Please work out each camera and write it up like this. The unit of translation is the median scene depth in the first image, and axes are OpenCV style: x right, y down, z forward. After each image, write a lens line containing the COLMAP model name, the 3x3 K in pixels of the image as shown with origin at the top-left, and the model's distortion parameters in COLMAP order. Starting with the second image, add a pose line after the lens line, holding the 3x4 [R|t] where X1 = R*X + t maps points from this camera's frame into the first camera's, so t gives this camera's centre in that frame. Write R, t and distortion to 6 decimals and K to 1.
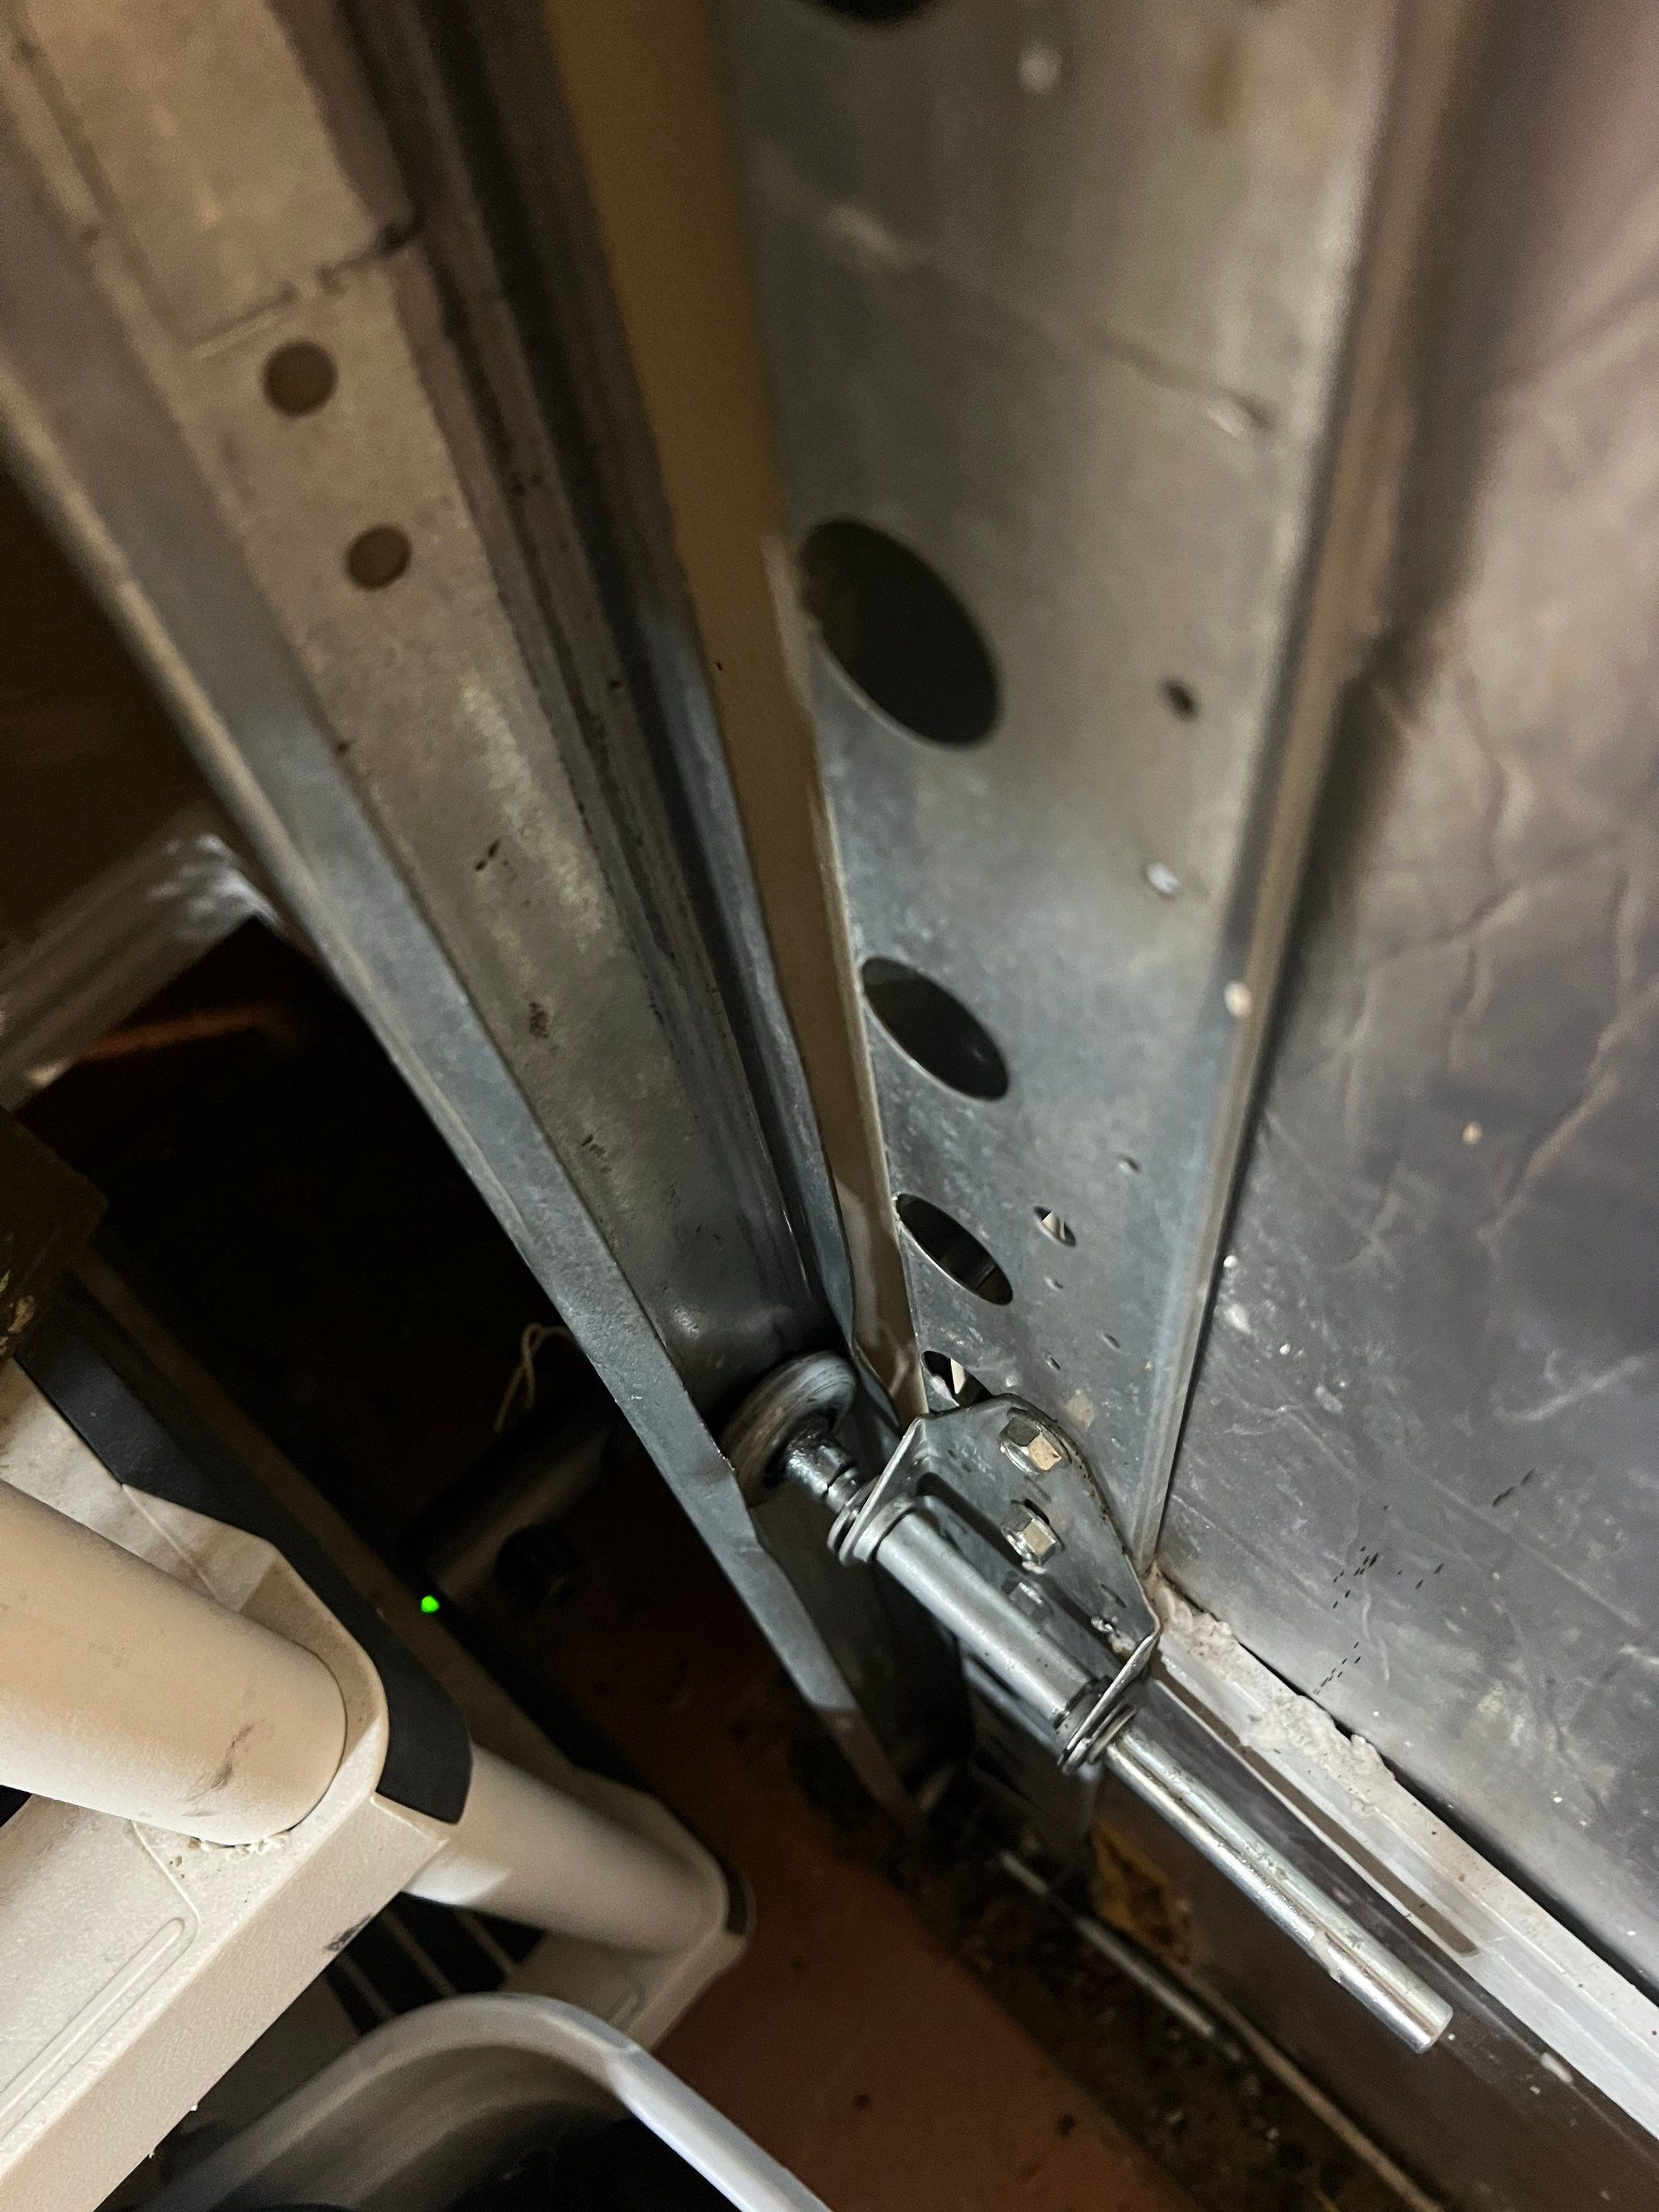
lens RADIAL K [[1685.3, 0, 829.5], [0, 1685.3, 1106.0], [0, 0, 1]] dist [0.032324, -0.045556]
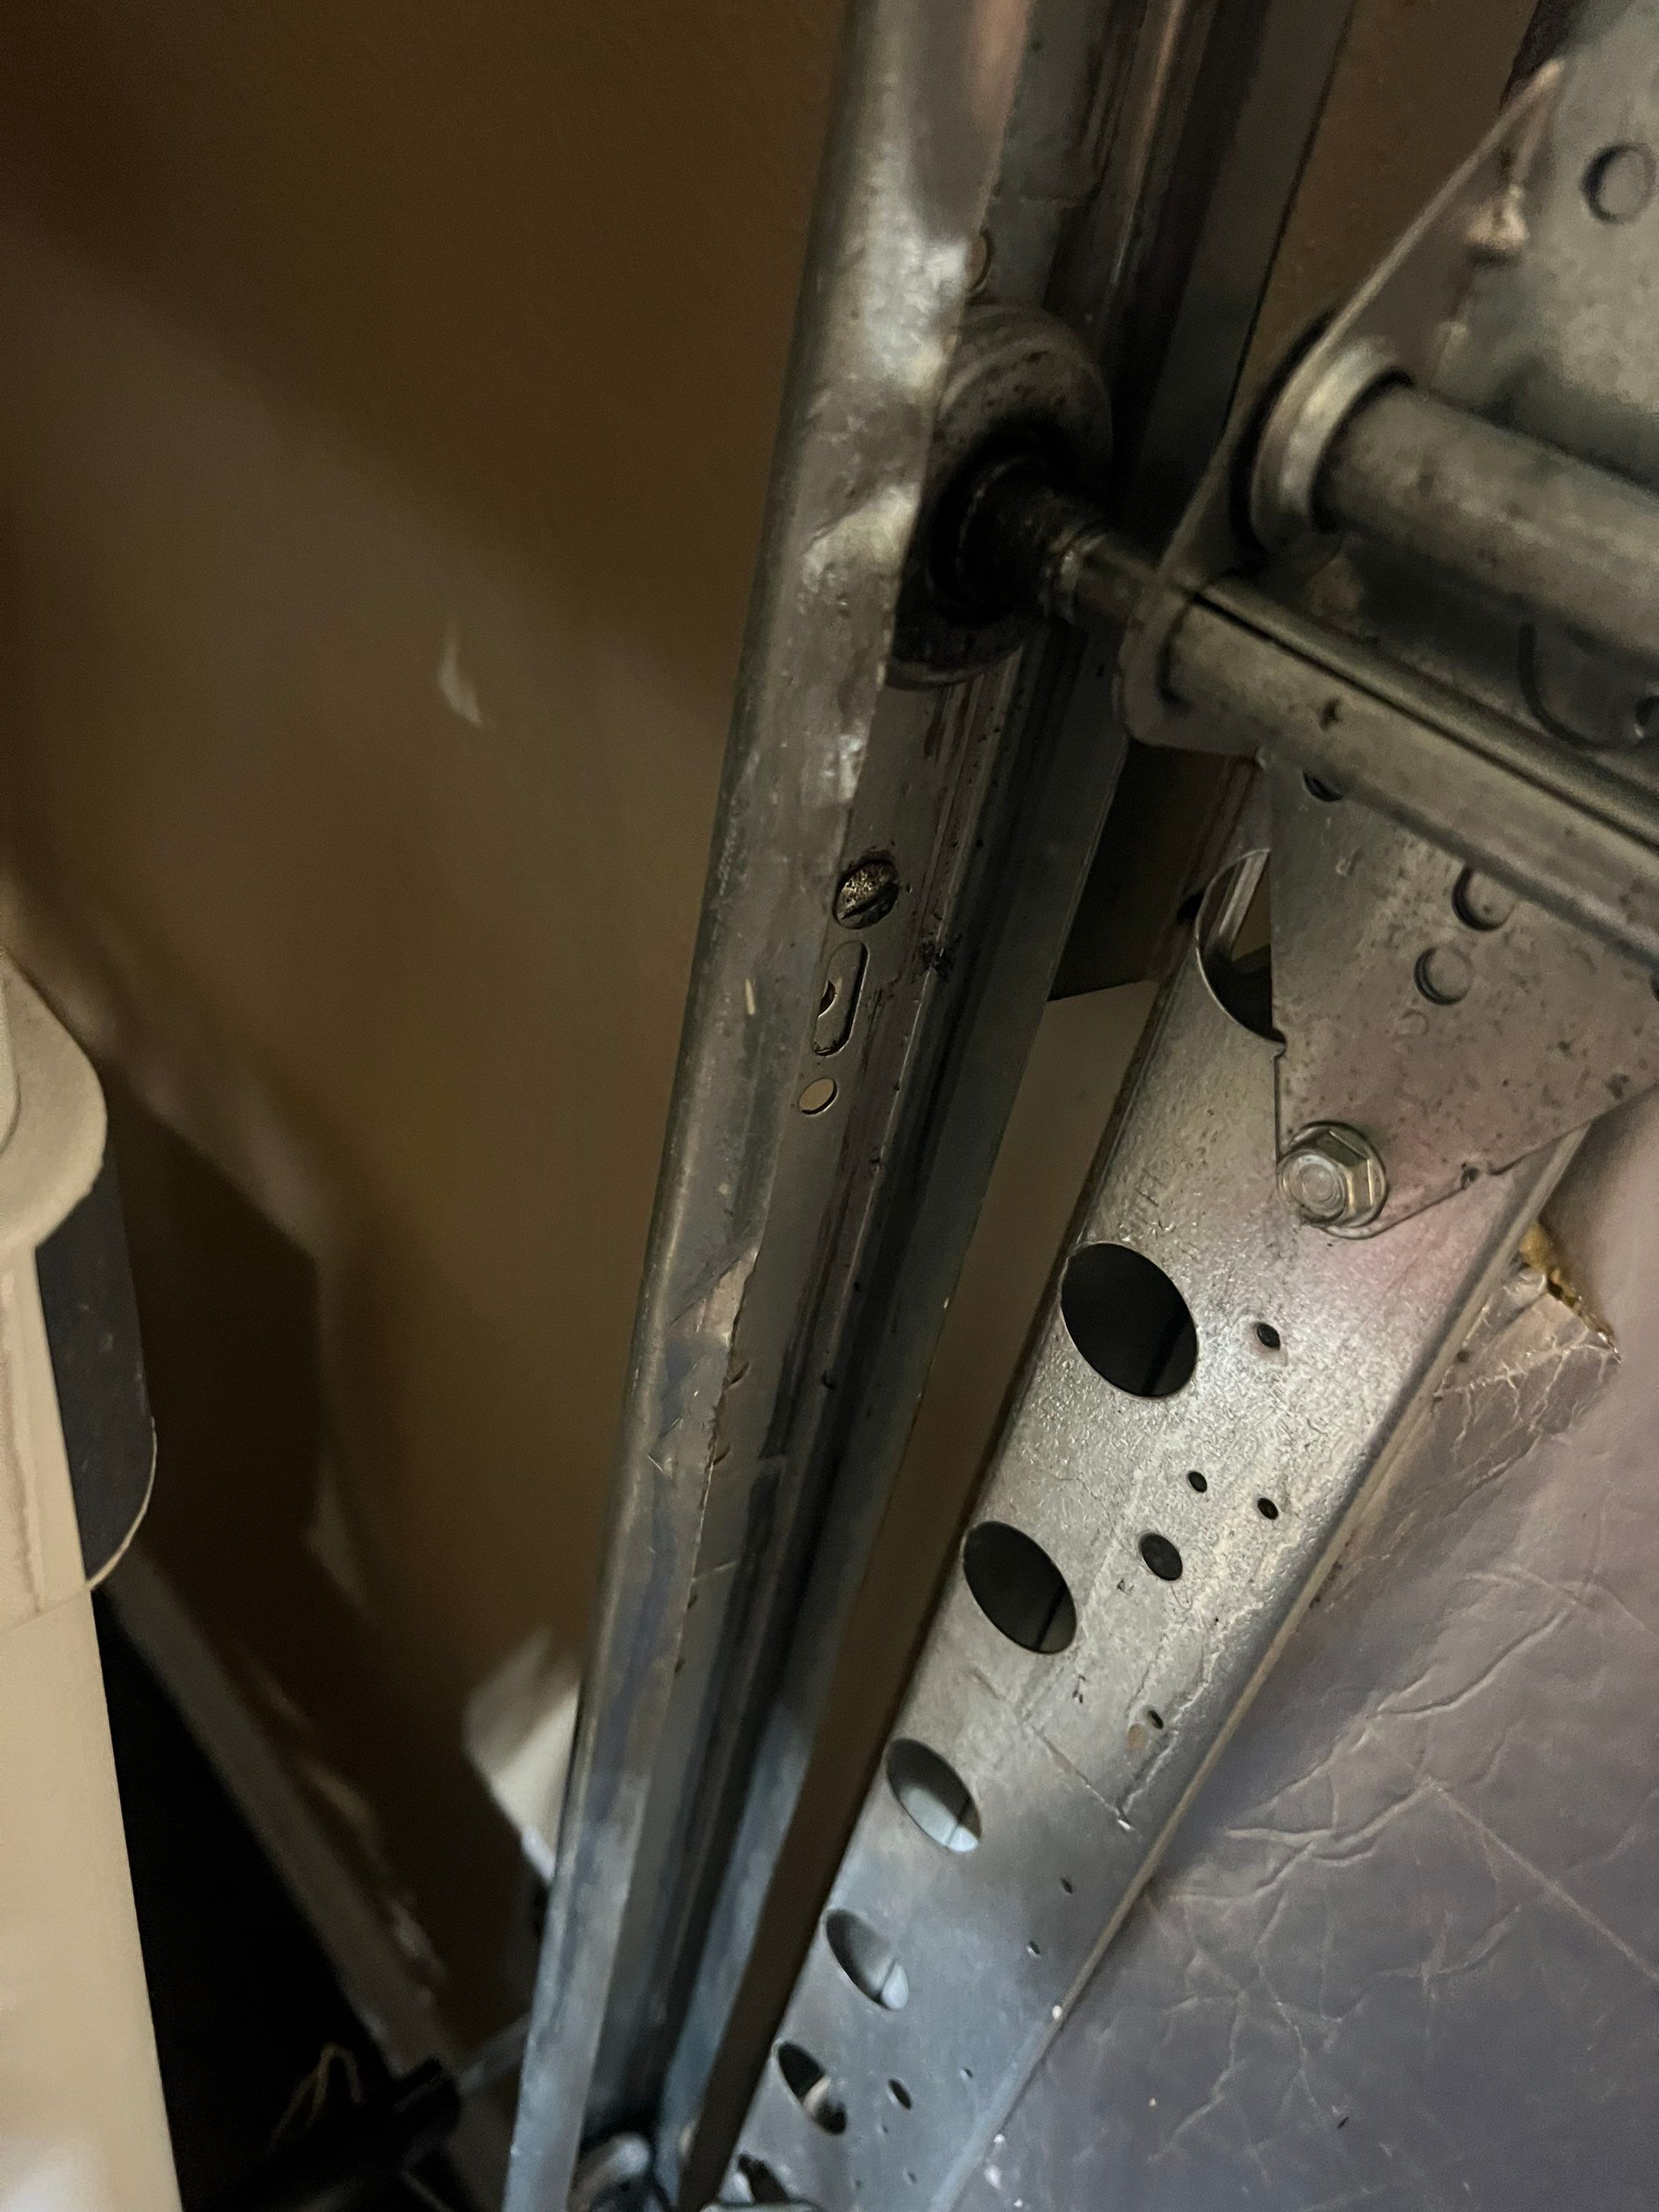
lens RADIAL K [[1685.3, 0, 829.5], [0, 1685.3, 1106.0], [0, 0, 1]] dist [0.032324, -0.045556]
pose [[0.955126, 0.270068, 0.121644, -0.527503], [-0.202043, 0.894340, -0.399167, -0.156560], [-0.216593, 0.356677, 0.908773, -1.111796]]
